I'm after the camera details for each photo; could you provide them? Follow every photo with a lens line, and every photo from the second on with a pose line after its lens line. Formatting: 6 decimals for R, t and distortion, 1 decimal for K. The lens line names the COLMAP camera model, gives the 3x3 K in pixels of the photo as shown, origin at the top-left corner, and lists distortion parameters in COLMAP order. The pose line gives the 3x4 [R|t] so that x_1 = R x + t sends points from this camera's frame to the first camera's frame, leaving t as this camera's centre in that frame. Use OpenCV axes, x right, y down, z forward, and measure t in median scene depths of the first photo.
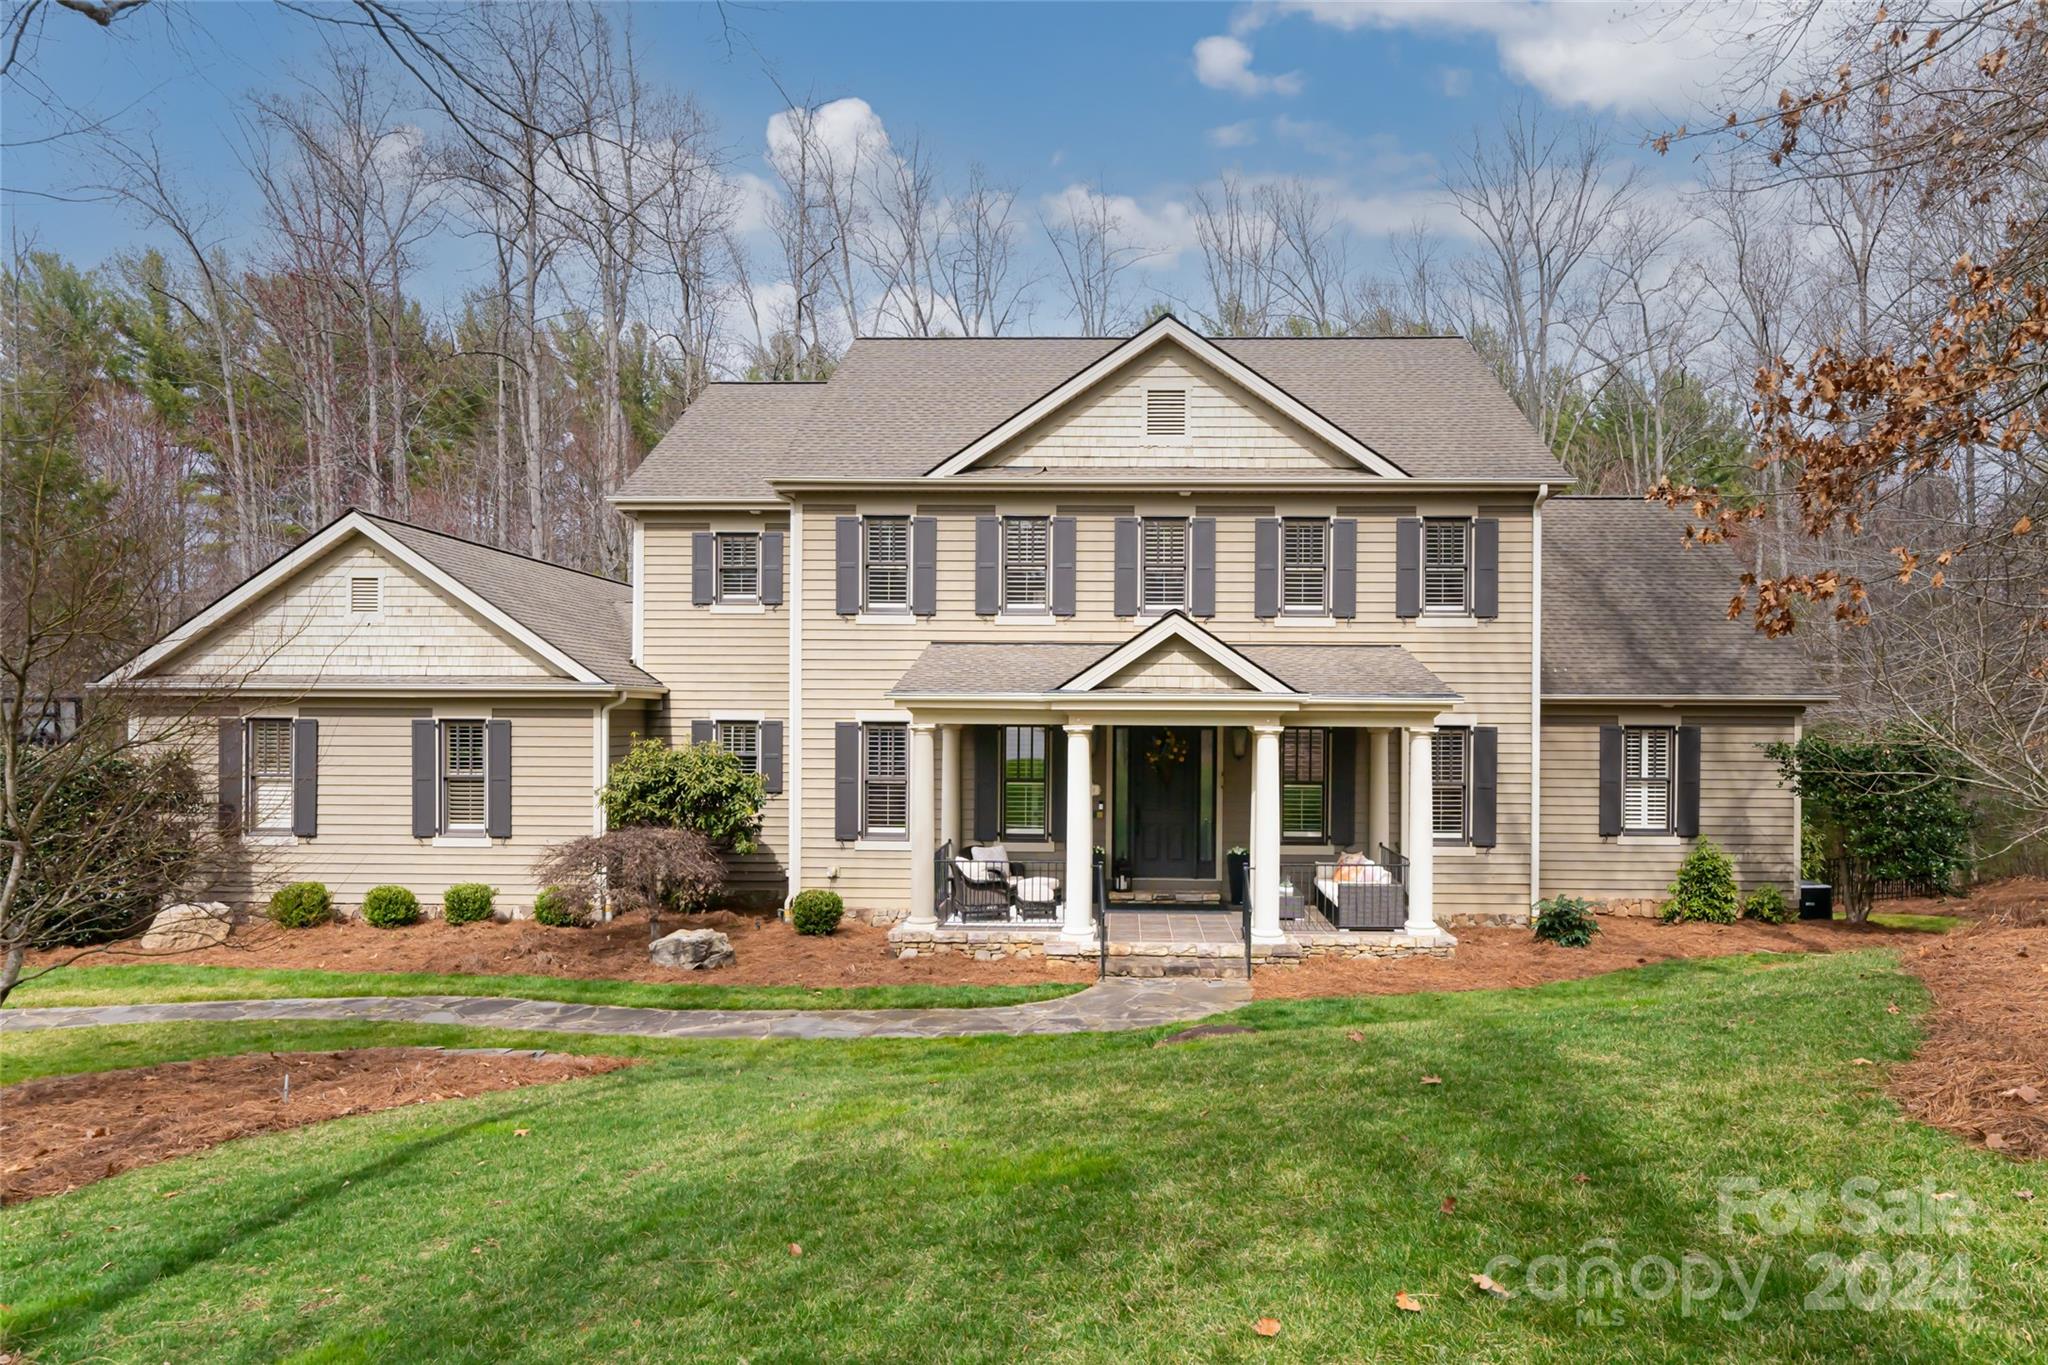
lens RADIAL K [[1145.4, 0, 1025.3], [0, 1145.4, 732.0], [0, 0, 1]] dist [-0.002132, 0.000043]
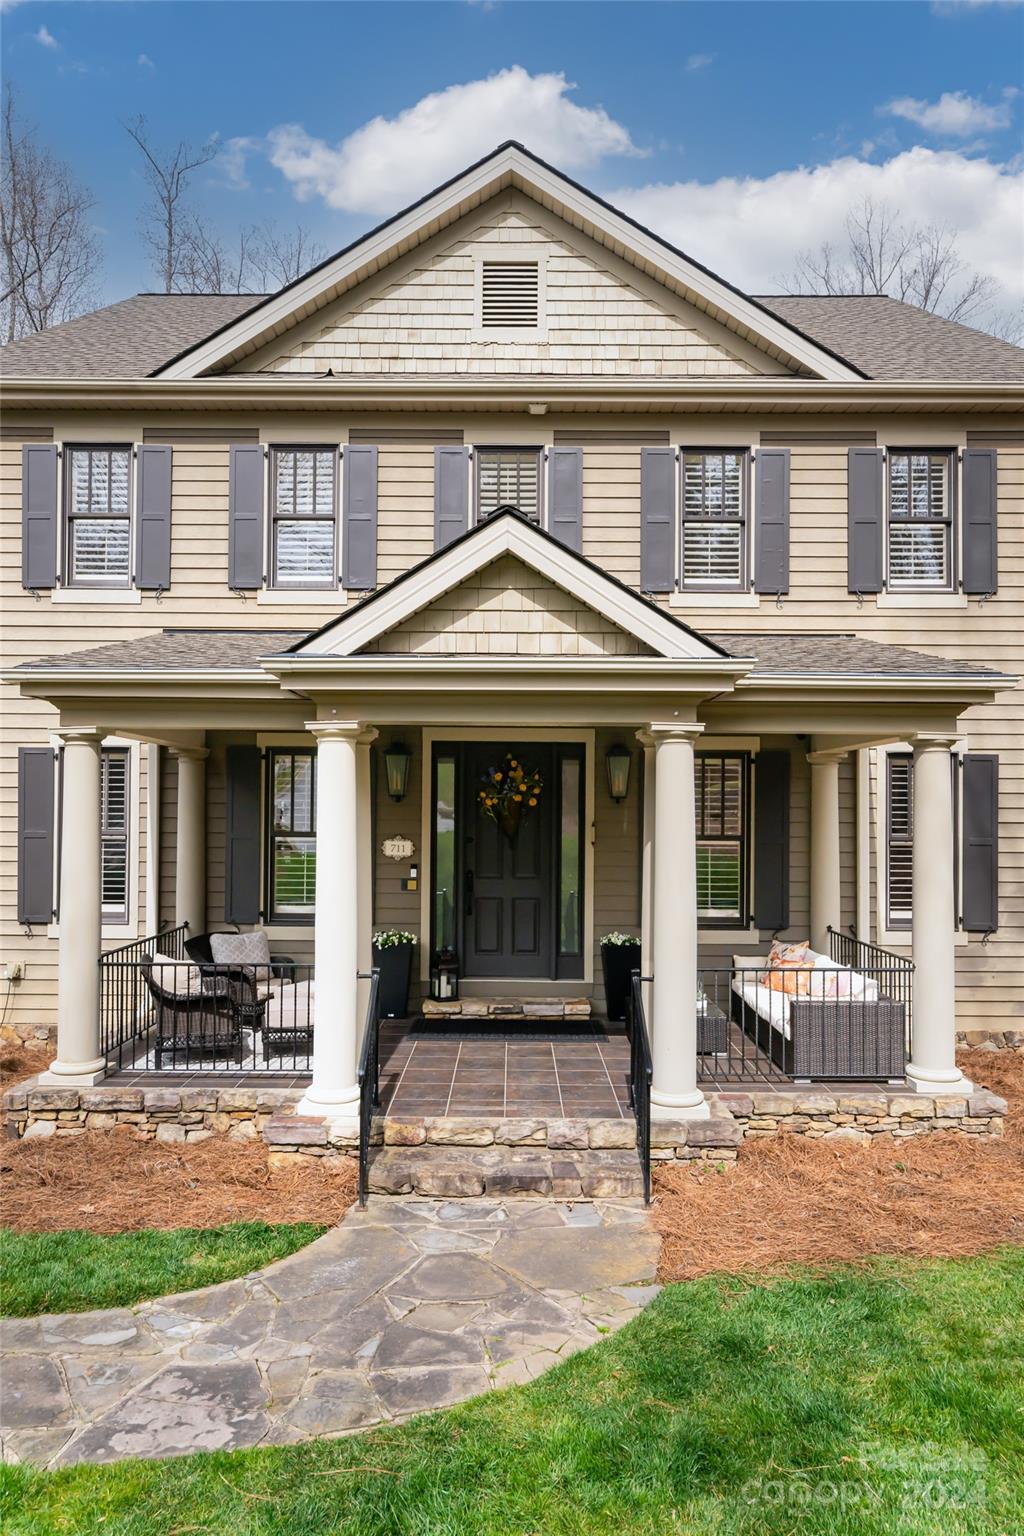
lens RADIAL K [[691.5, 0, 482.3], [0, 691.5, 832.3], [0, 0, 1]] dist [0.001036, 0.000162]
pose [[0.999917, -0.000354, 0.012912, 0.101600], [0.000483, 0.999950, -0.010017, 0.045661], [-0.012908, 0.010022, 0.999866, 0.595218]]
